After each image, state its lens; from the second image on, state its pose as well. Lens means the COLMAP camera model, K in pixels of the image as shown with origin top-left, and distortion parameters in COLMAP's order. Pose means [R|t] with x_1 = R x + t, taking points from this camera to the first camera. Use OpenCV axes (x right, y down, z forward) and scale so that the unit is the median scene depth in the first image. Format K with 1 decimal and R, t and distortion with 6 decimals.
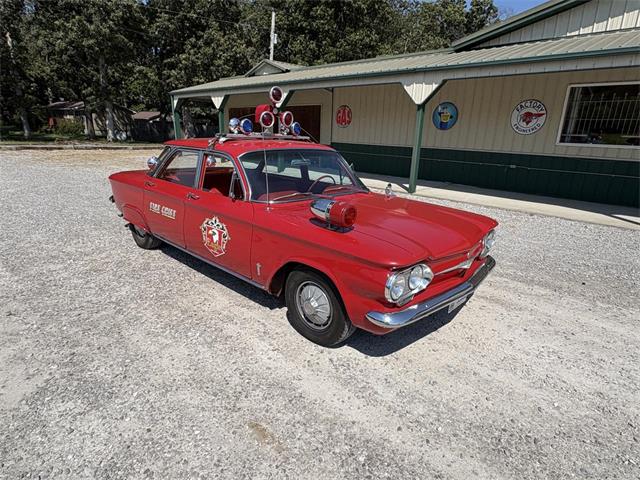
lens RADIAL K [[374.3, 0, 319.2], [0, 374.3, 239.4], [0, 0, 1]] dist [-0.002172, 0.001814]
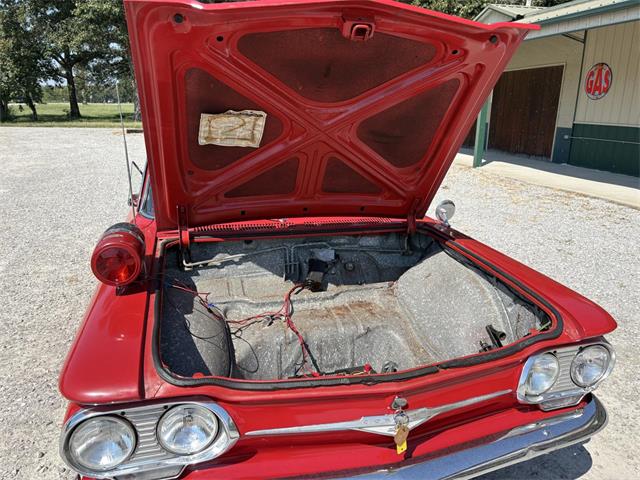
lens RADIAL K [[490.3, 0, 325.6], [0, 490.3, 239.2], [0, 0, 1]] dist [0.003527, 0.001278]
pose [[0.857724, 0.114777, -0.501134, 0.177756], [-0.127408, 0.991809, 0.009091, -0.037860], [0.498073, 0.056051, 0.865322, 0.159809]]
